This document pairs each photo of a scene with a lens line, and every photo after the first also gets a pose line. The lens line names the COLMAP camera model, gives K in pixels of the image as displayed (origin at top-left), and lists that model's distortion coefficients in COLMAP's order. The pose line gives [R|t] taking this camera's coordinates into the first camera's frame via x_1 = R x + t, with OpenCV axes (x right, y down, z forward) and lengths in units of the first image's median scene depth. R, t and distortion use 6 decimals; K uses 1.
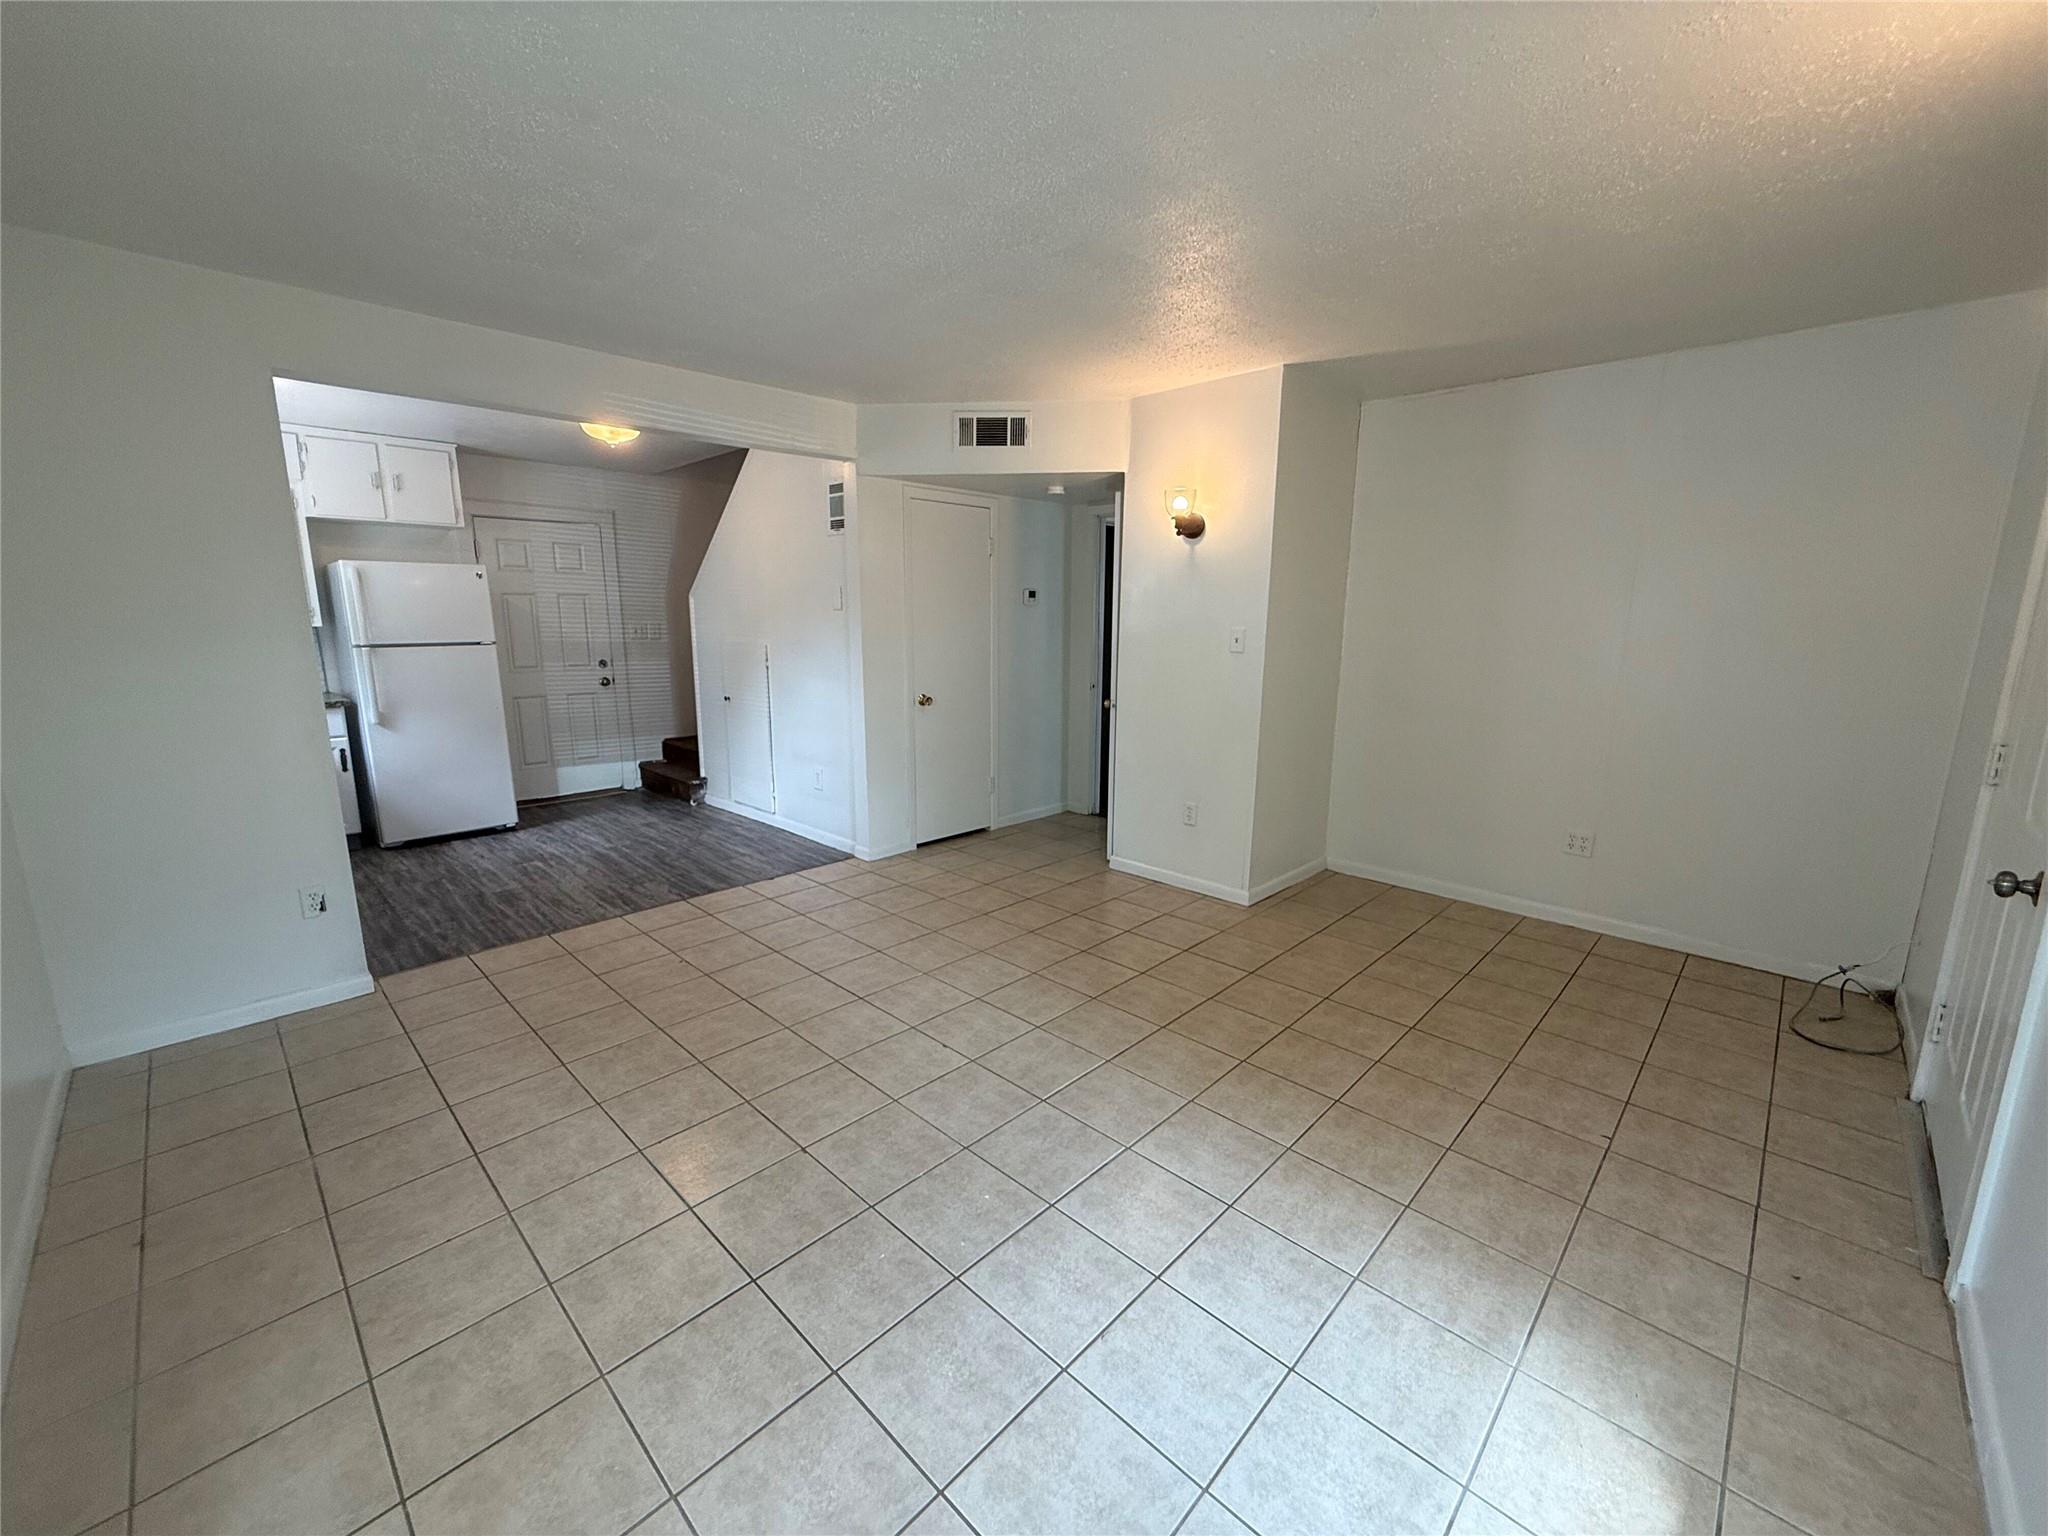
lens RADIAL K [[815.3, 0, 1021.3], [0, 815.3, 773.6], [0, 0, 1]] dist [-0.000837, -0.000516]
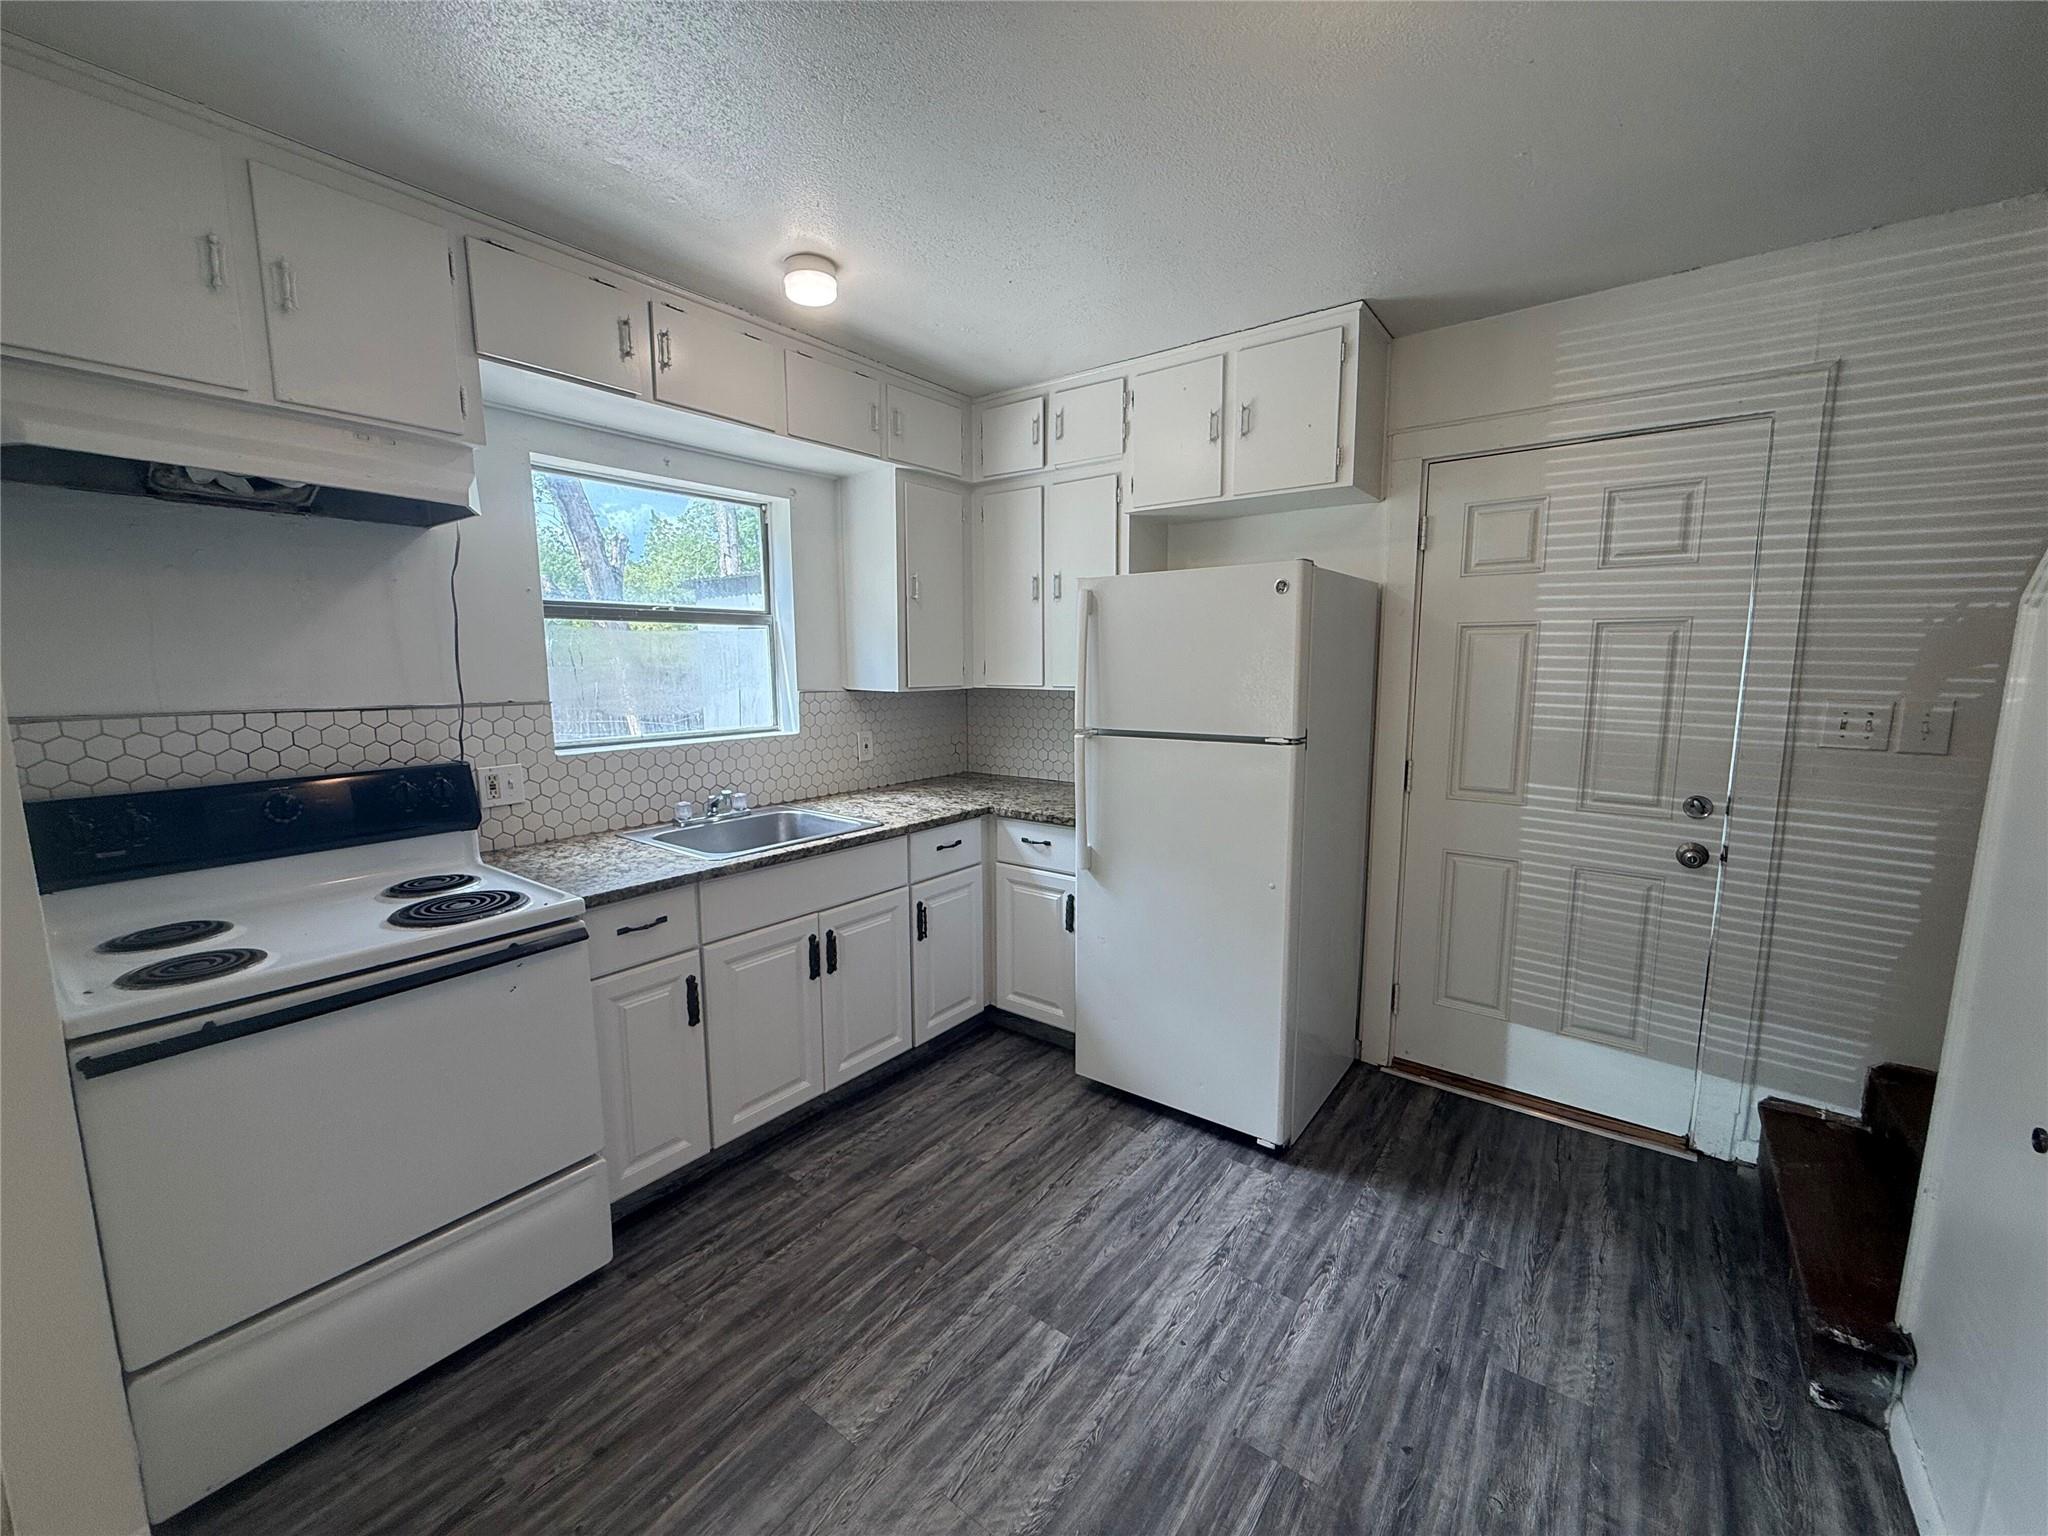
lens RADIAL K [[815.3, 0, 1018.6], [0, 815.3, 768.8], [0, 0, 1]] dist [-0.000837, -0.000516]
pose [[0.123283, 0.128755, -0.983983, -0.291153], [-0.185568, 0.977049, 0.104597, -0.199100], [0.974867, 0.169701, 0.144346, 0.969255]]
